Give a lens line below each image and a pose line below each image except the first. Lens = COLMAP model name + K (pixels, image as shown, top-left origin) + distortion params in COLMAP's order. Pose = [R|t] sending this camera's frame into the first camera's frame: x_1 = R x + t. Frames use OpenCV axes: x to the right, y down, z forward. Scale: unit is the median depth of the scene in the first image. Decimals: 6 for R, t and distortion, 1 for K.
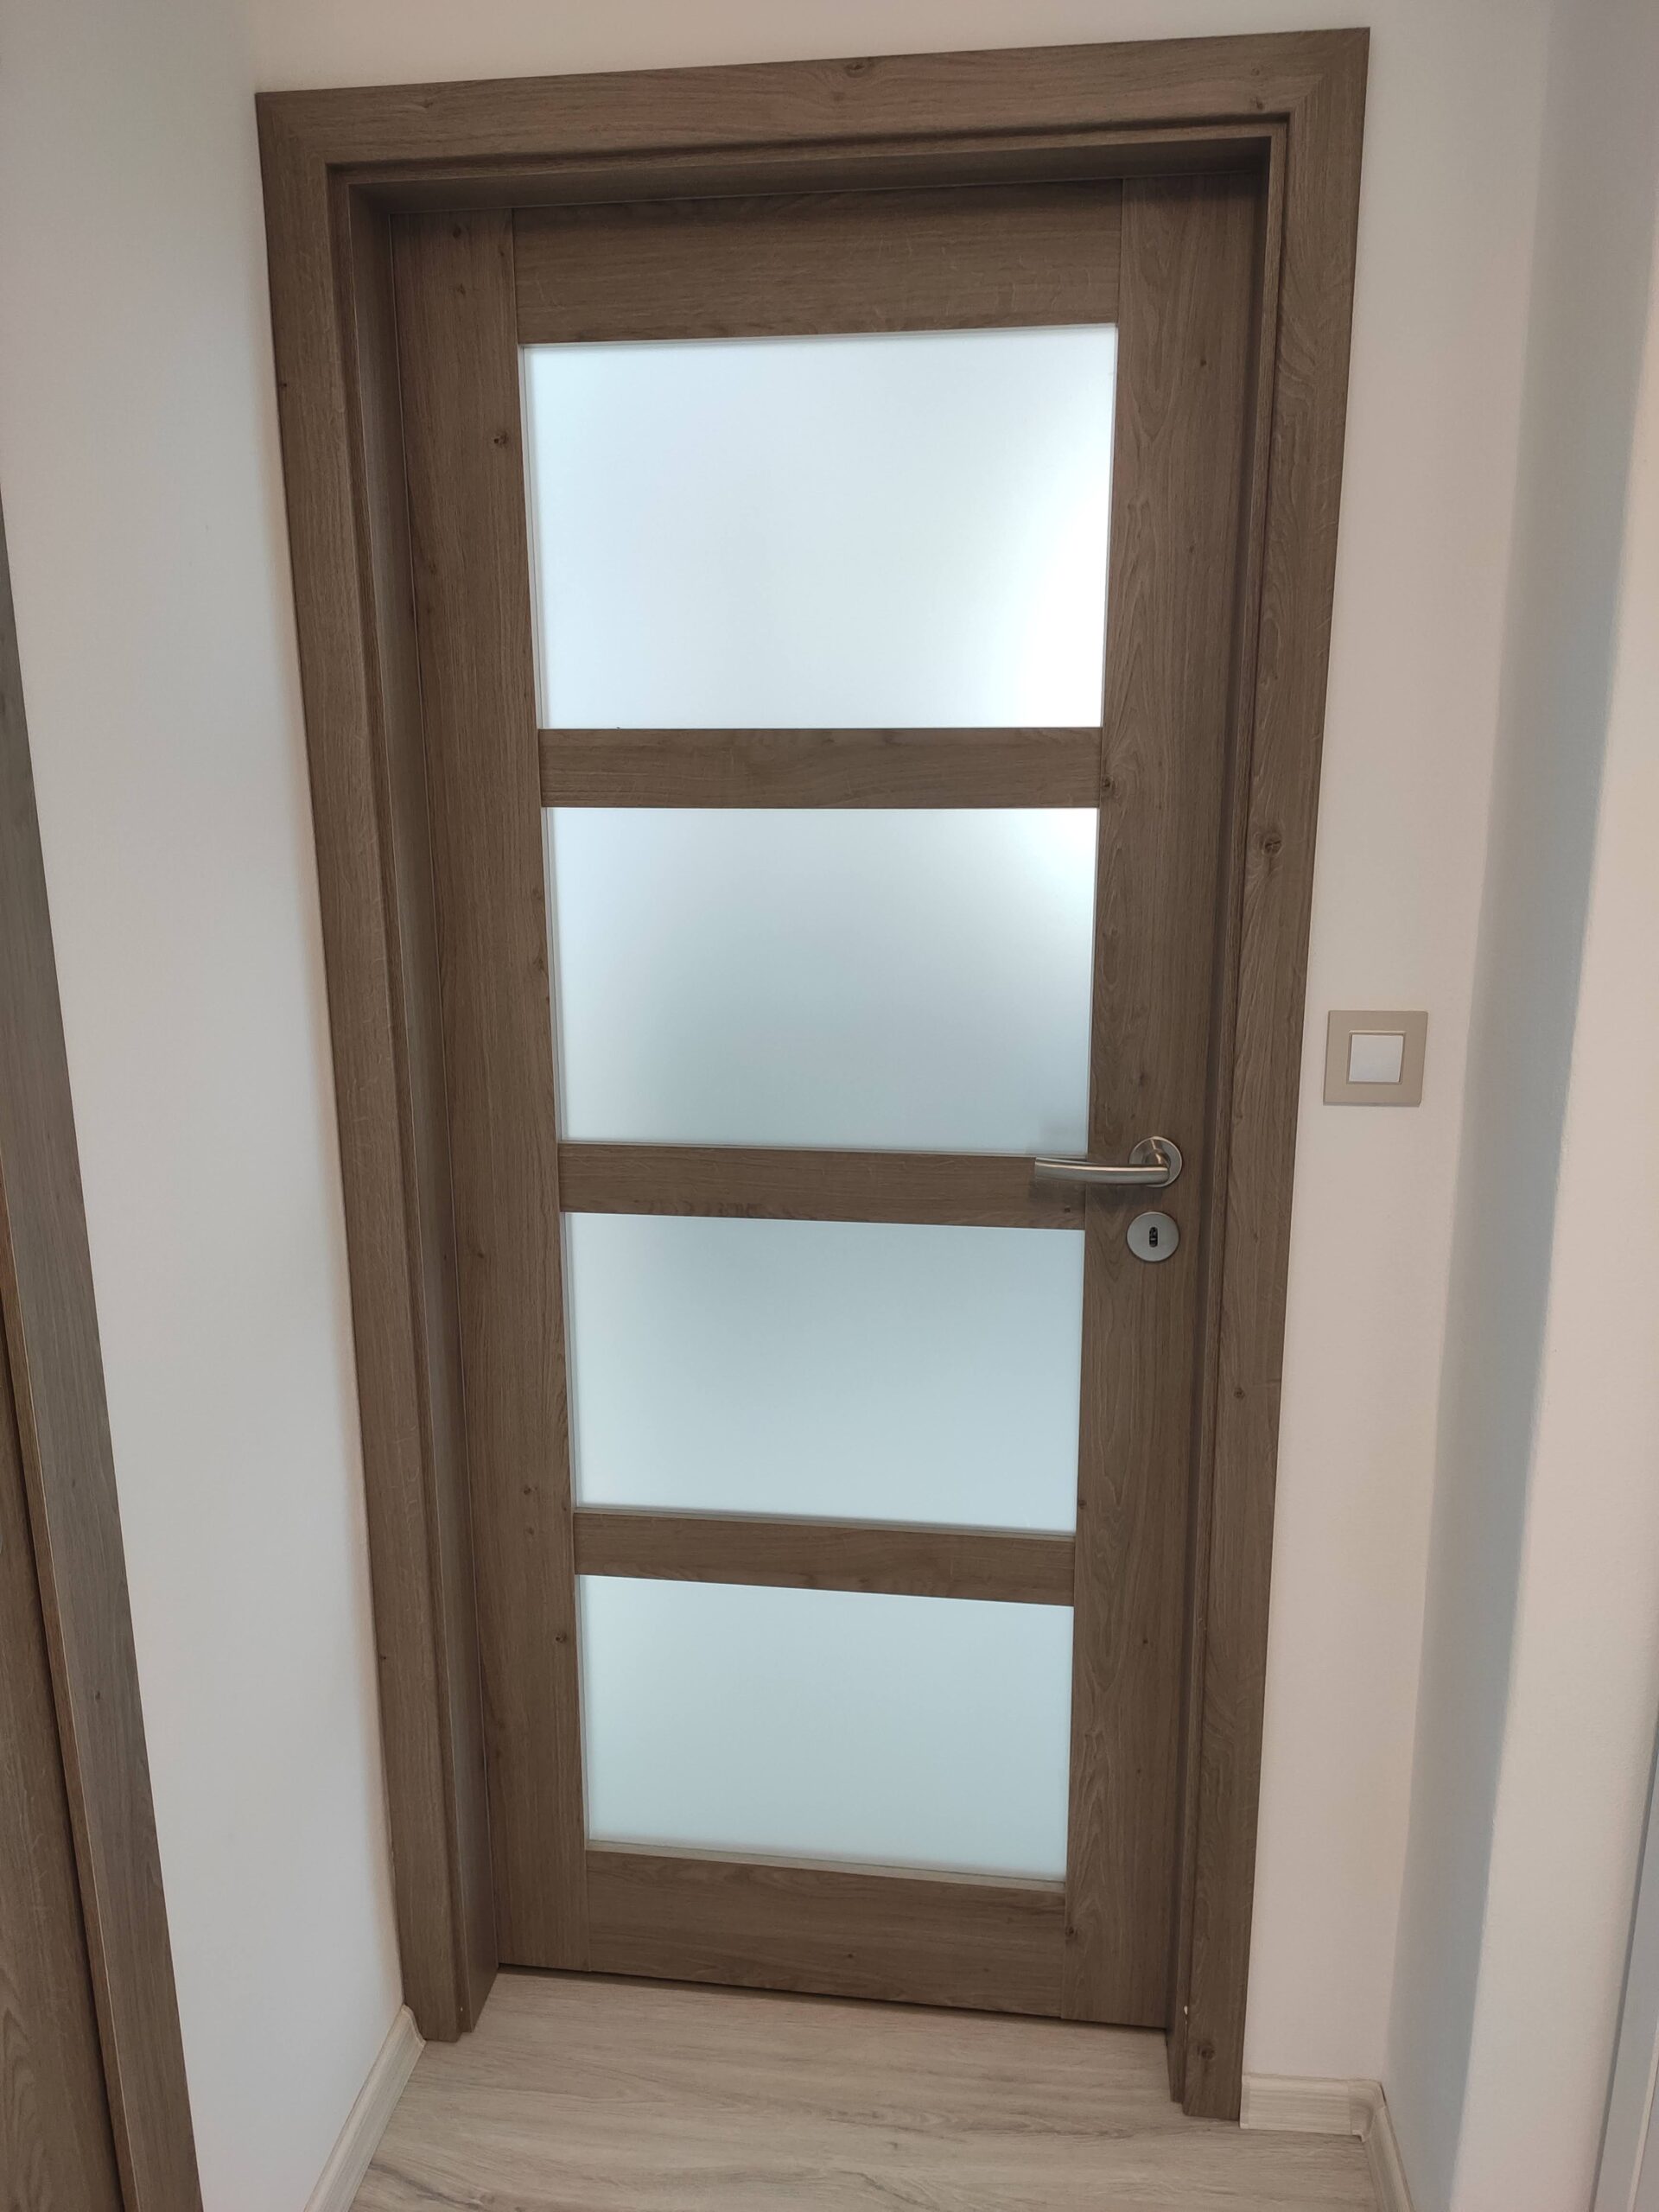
lens RADIAL K [[1650.2, 0, 829.5], [0, 1650.2, 1106.0], [0, 0, 1]] dist [0.102319, -0.162473]
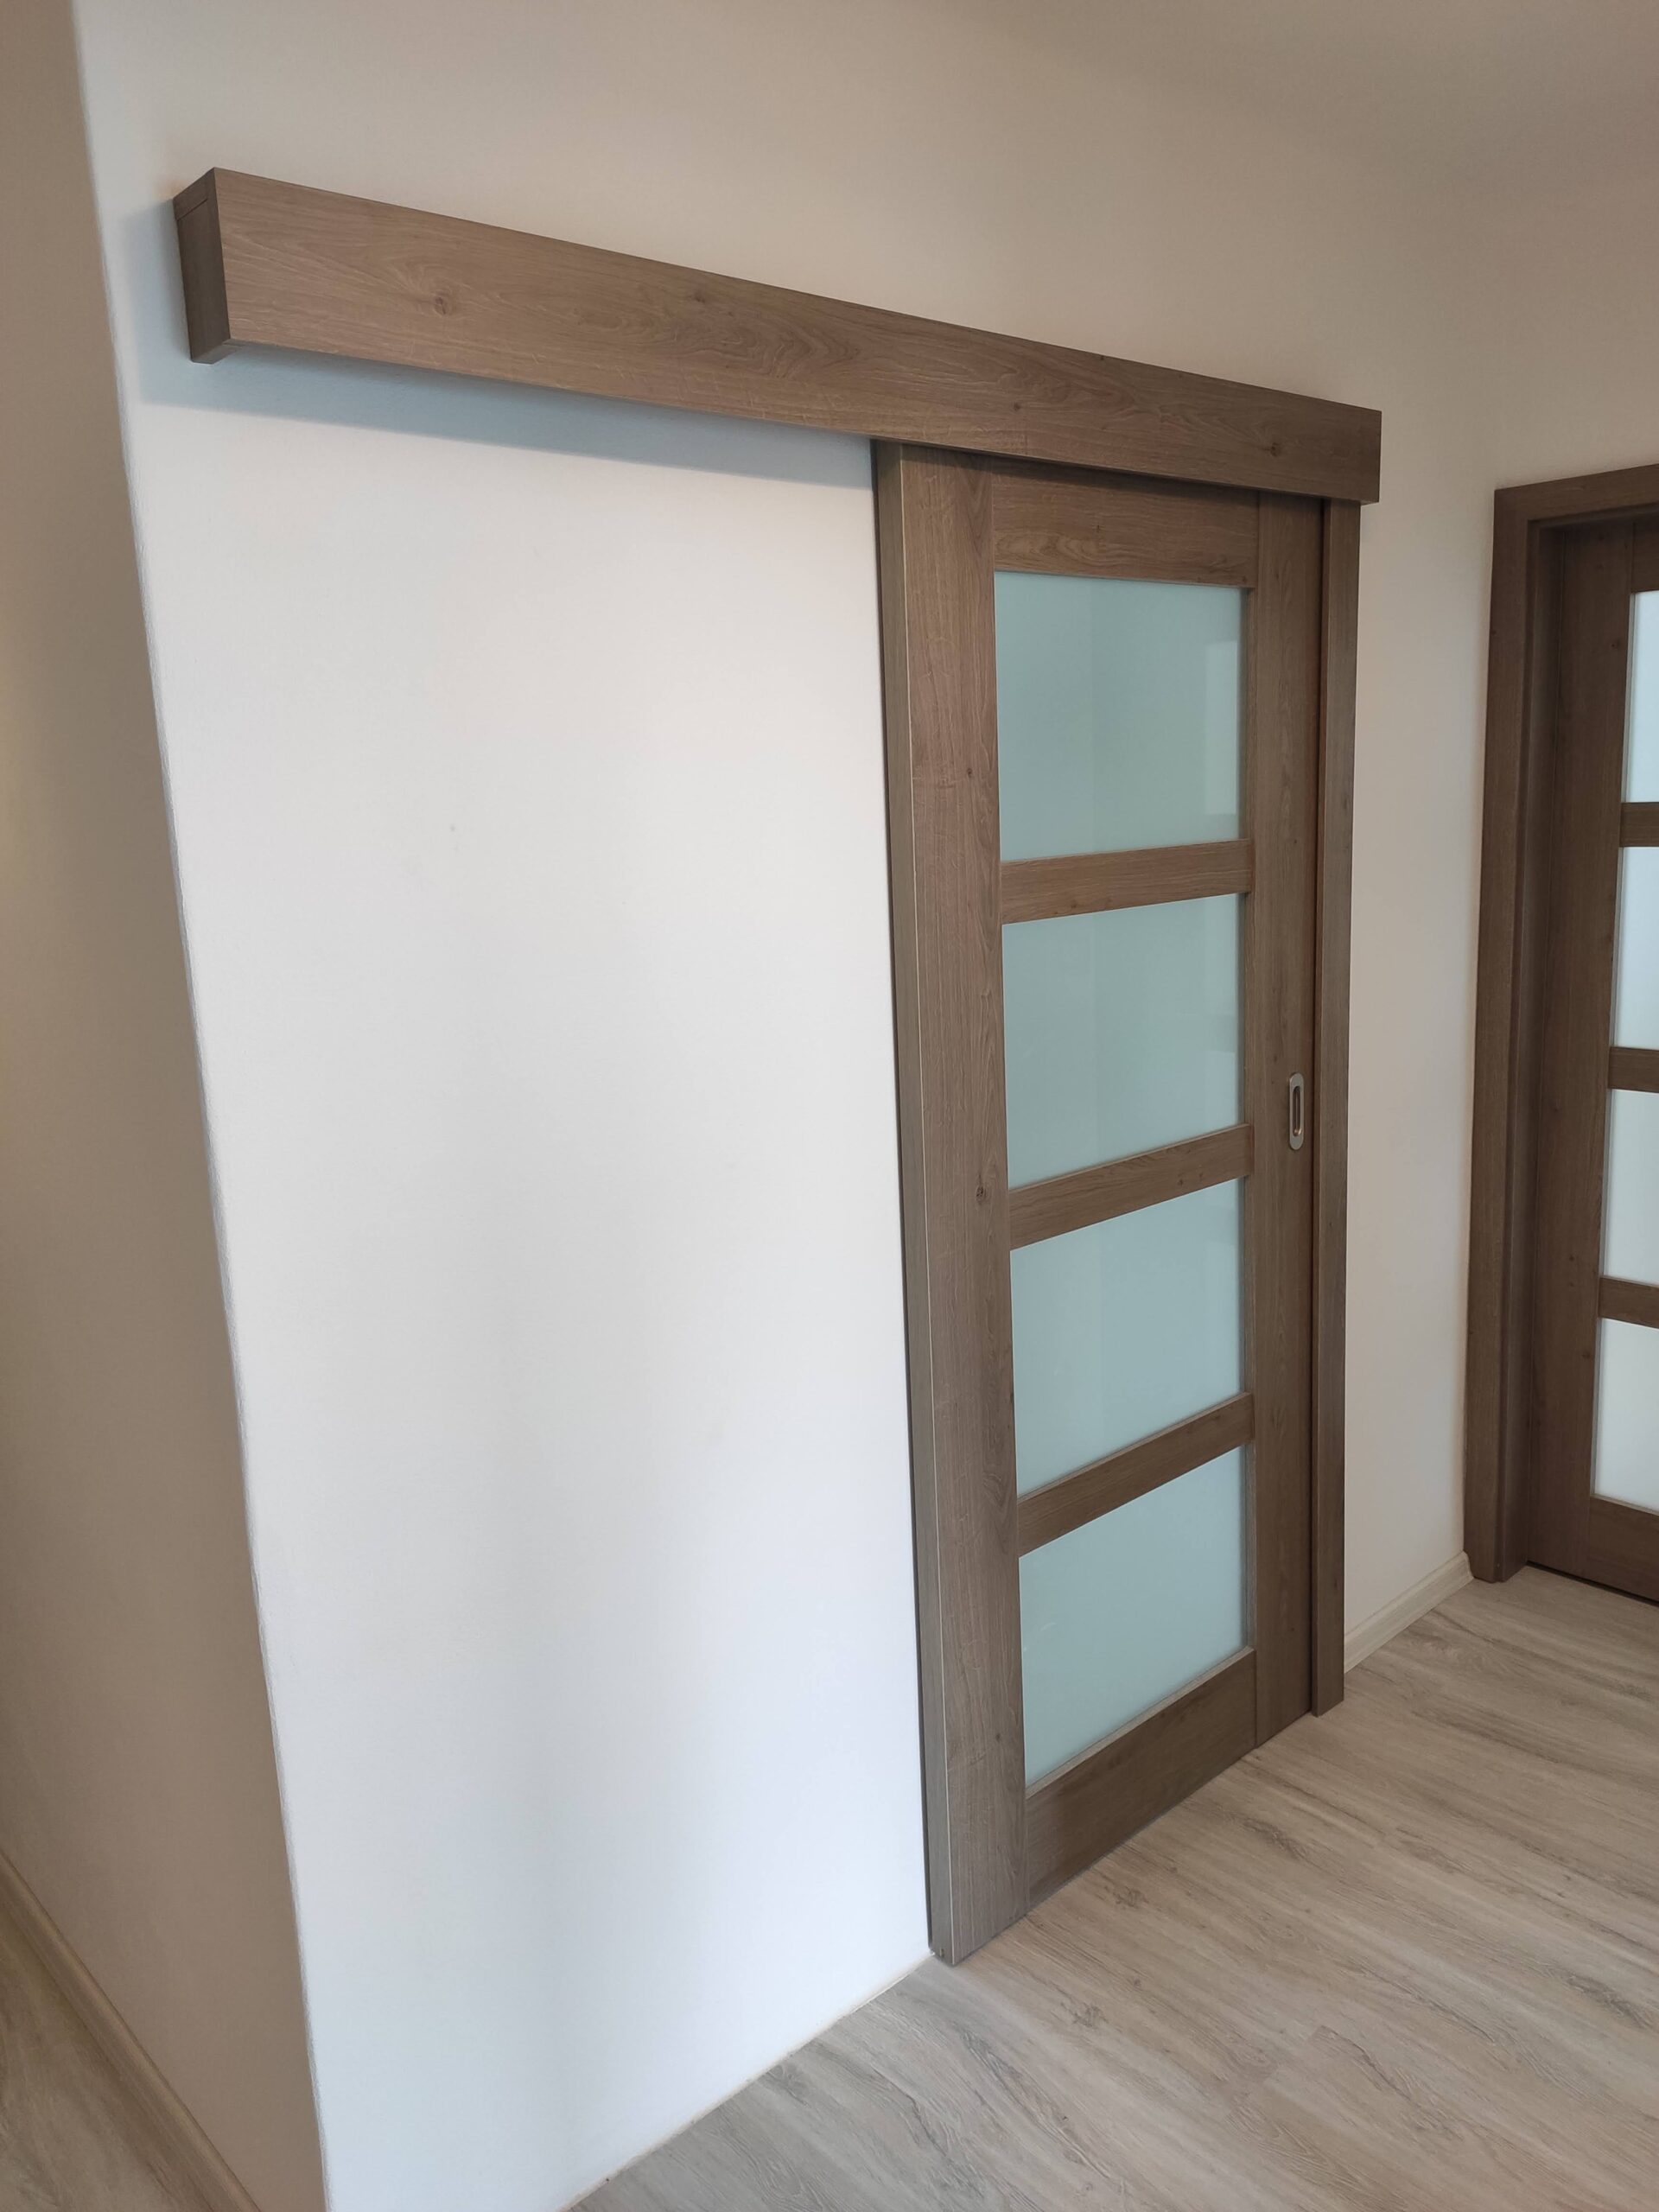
lens RADIAL K [[1650.2, 0, 829.5], [0, 1650.2, 1106.0], [0, 0, 1]] dist [0.102319, -0.162473]
pose [[0.765798, 0.090479, -0.636684, 0.318476], [-0.115899, 0.993260, 0.001750, 0.173159], [0.632551, 0.072450, 0.771123, -0.811277]]
